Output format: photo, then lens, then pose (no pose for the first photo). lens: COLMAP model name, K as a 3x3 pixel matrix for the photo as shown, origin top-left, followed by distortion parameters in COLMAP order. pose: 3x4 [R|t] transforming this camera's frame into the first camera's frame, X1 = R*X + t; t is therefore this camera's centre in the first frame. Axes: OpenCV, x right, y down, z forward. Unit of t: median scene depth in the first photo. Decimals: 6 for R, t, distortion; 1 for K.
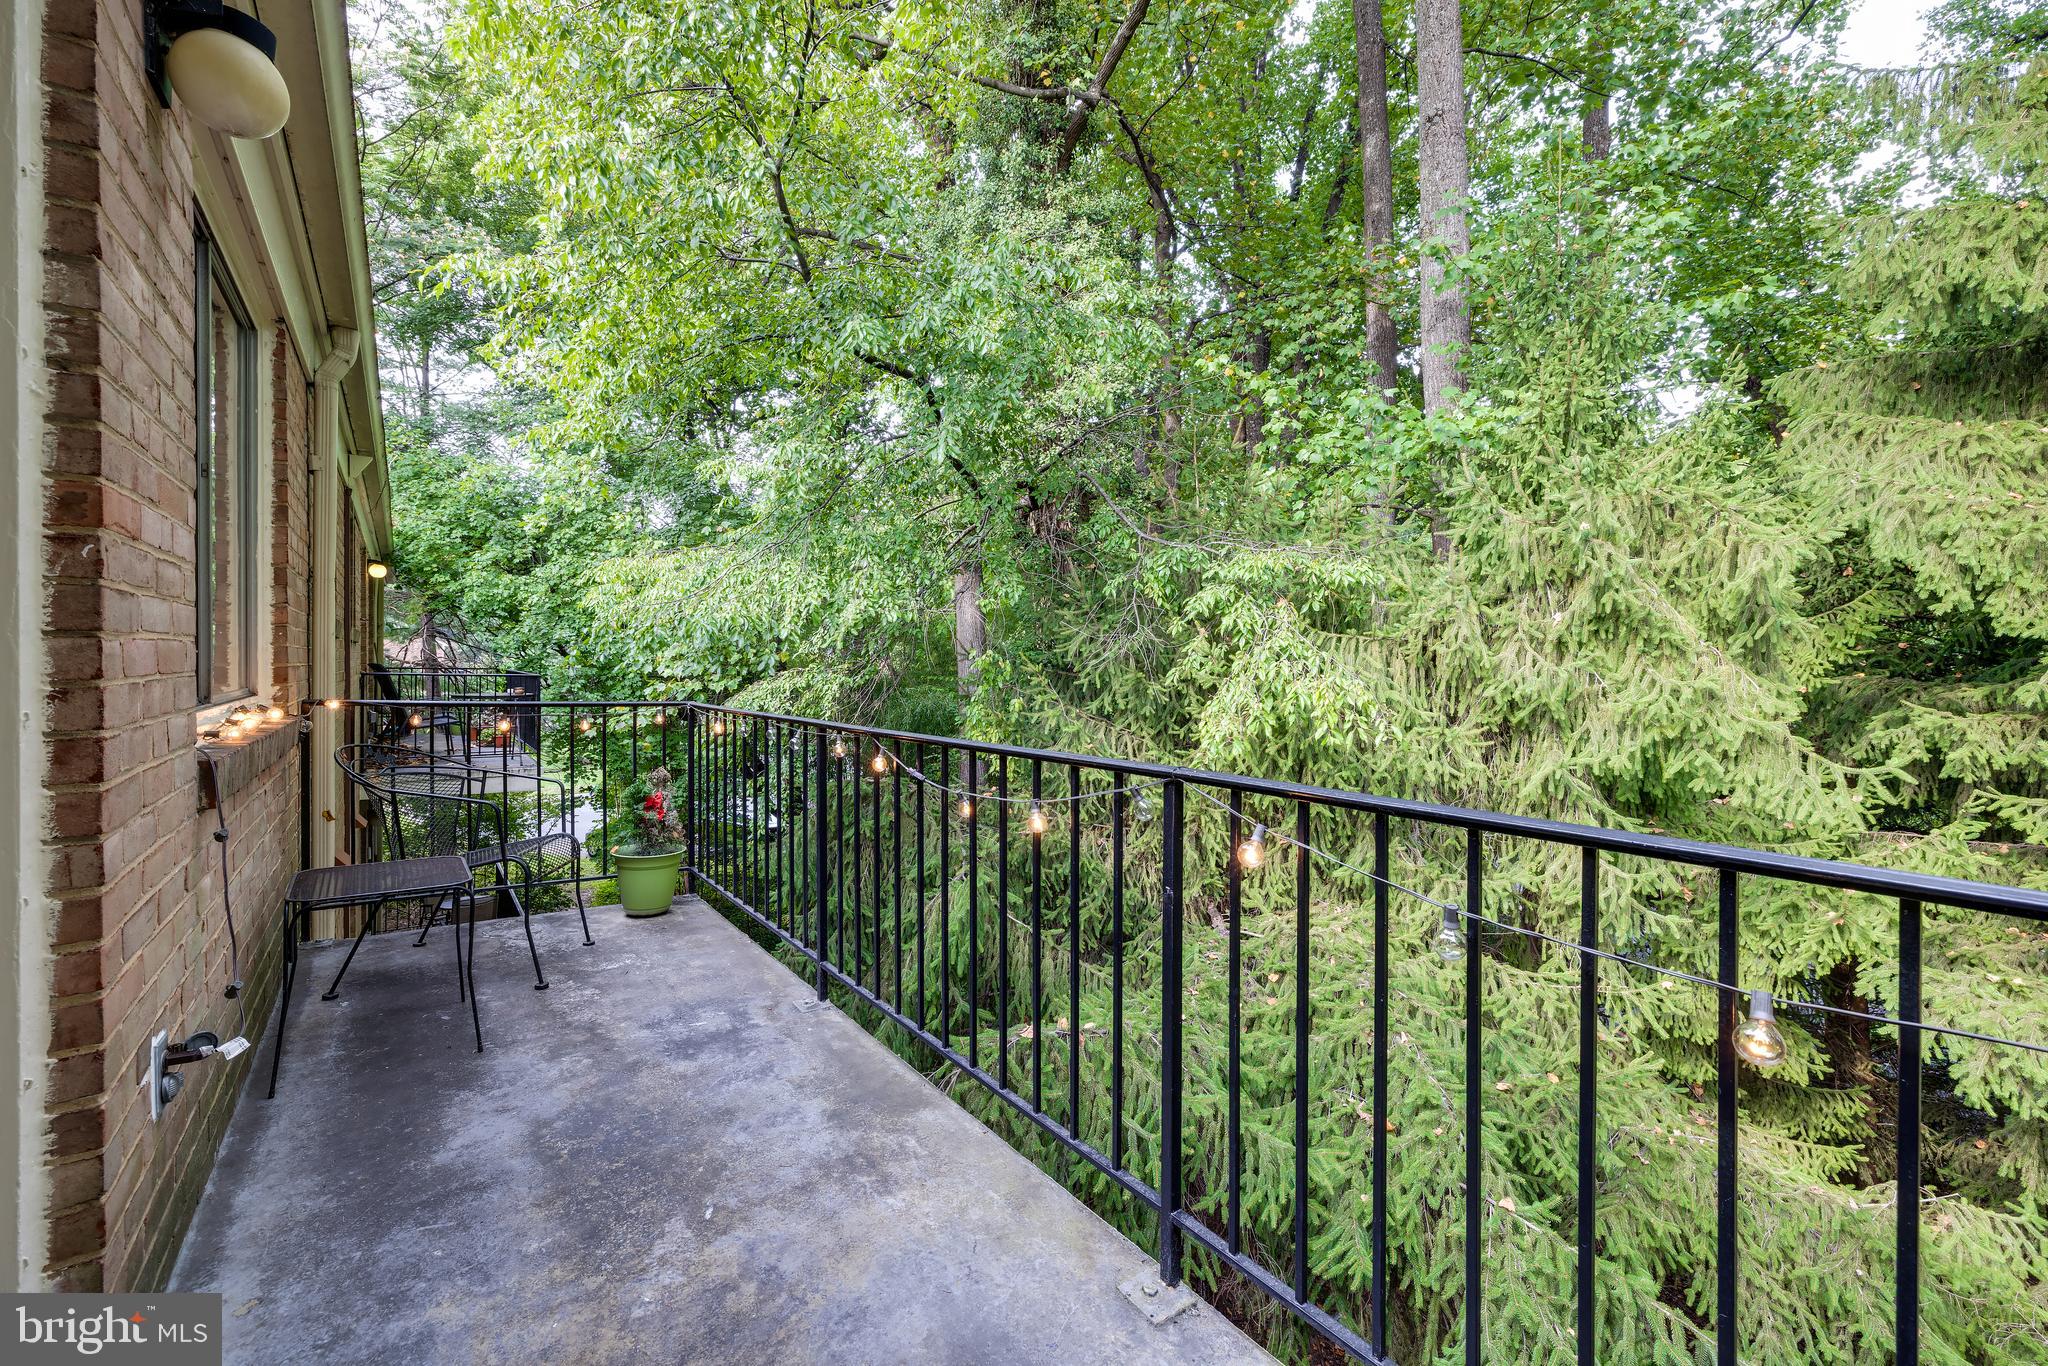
lens RADIAL K [[870.6, 0, 1066.1], [0, 870.6, 673.3], [0, 0, 1]] dist [-0.000041, -0.000032]
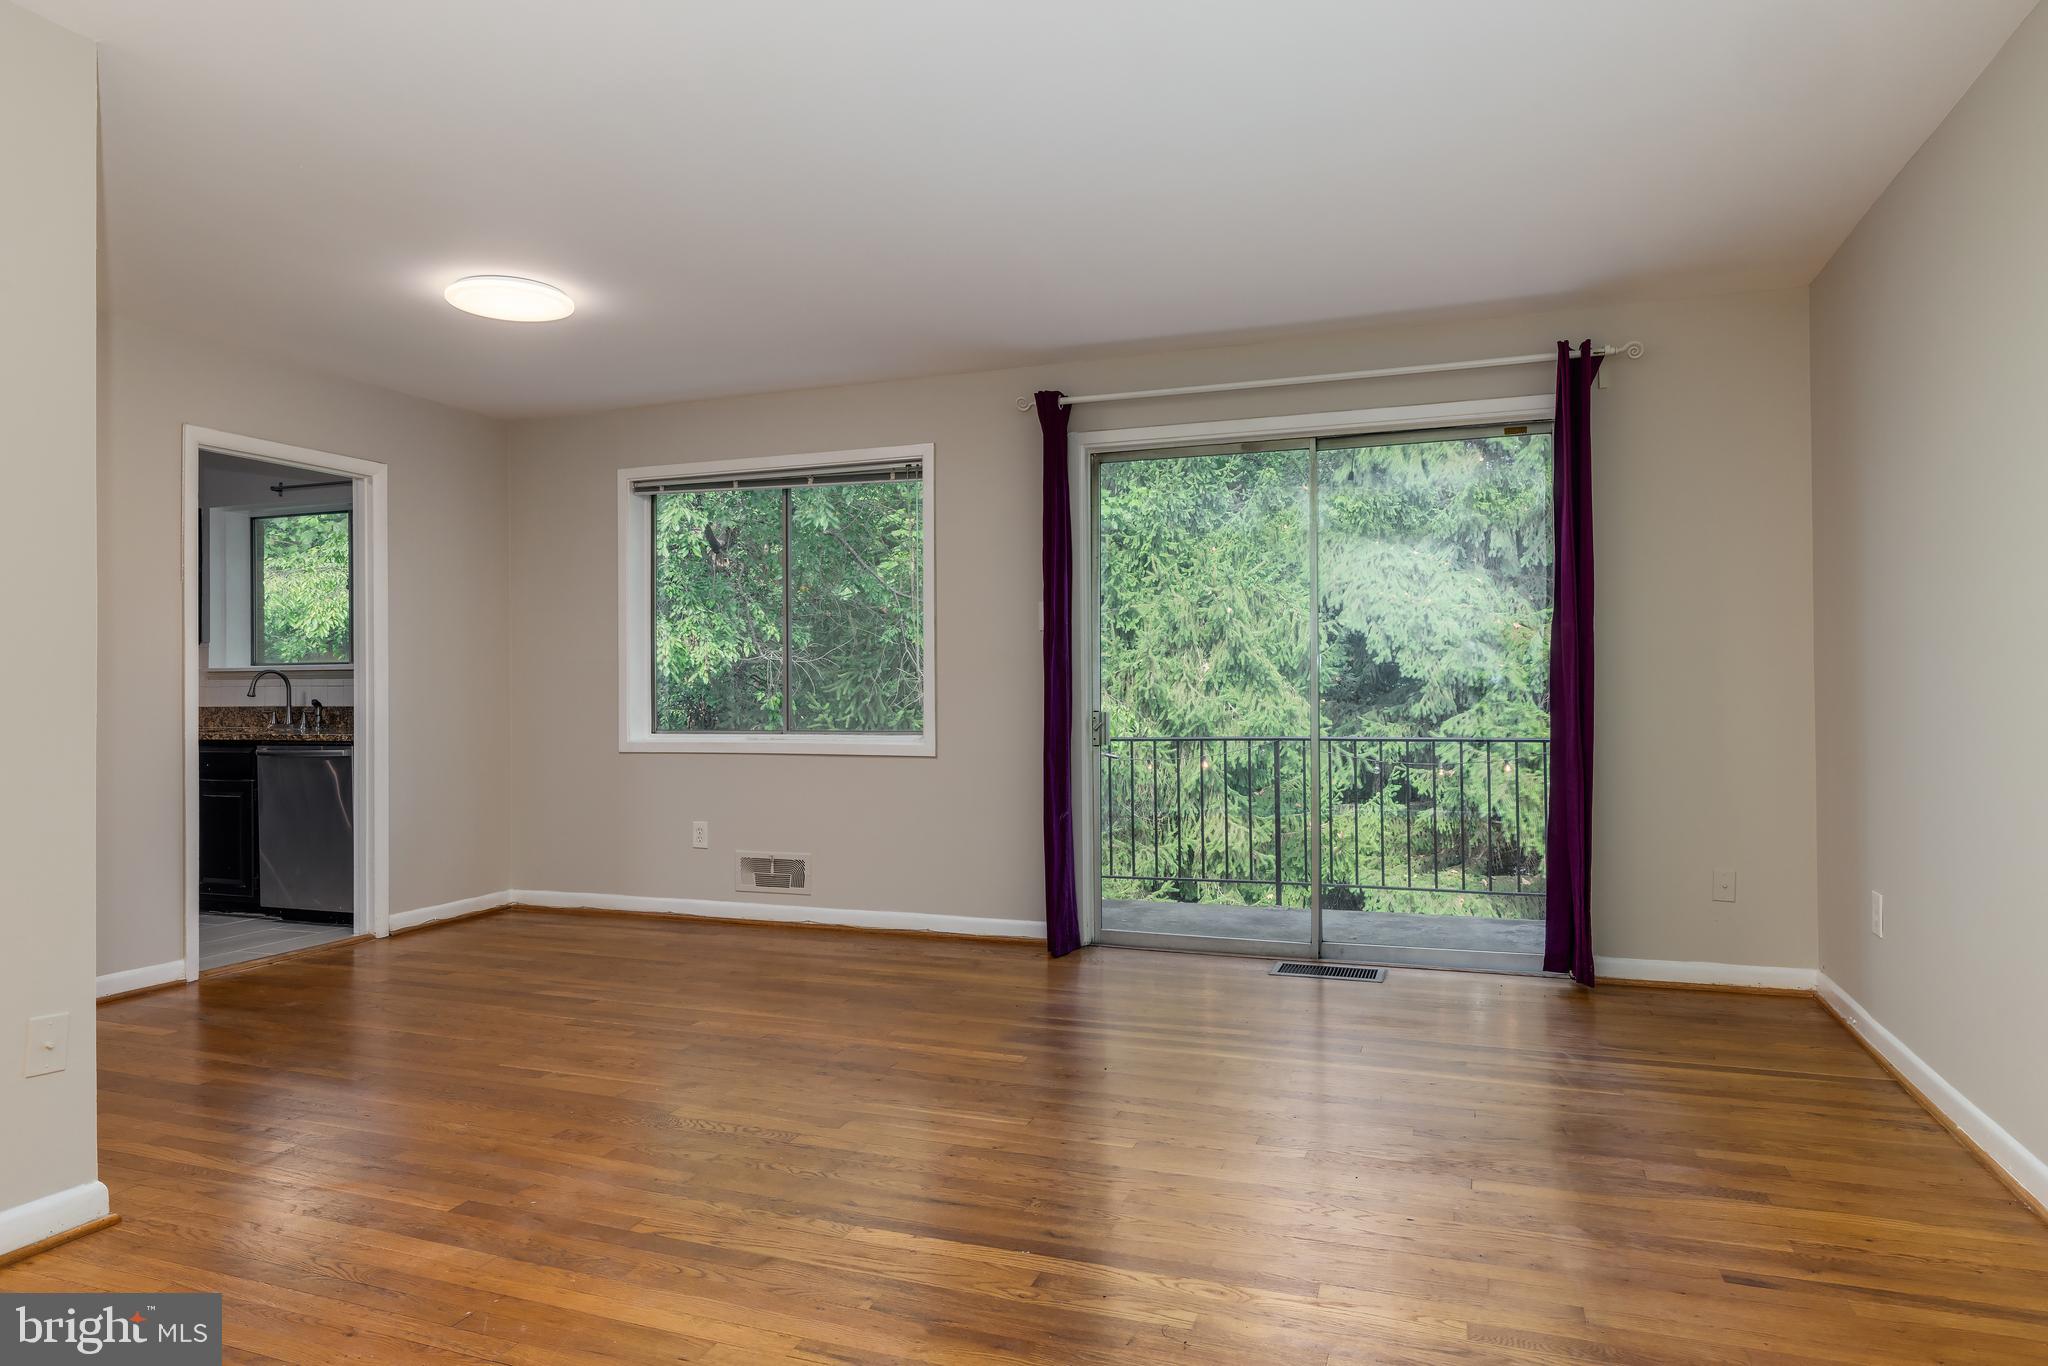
lens RADIAL K [[1166.9, 0, 1070.4], [0, 1166.9, 677.1], [0, 0, 1]] dist [-0.001718, 0.000308]
pose [[0.830973, -0.006521, 0.556274, -0.765734], [0.018869, 0.999686, -0.016467, -0.016700], [-0.555992, 0.024180, 0.830836, -0.556727]]
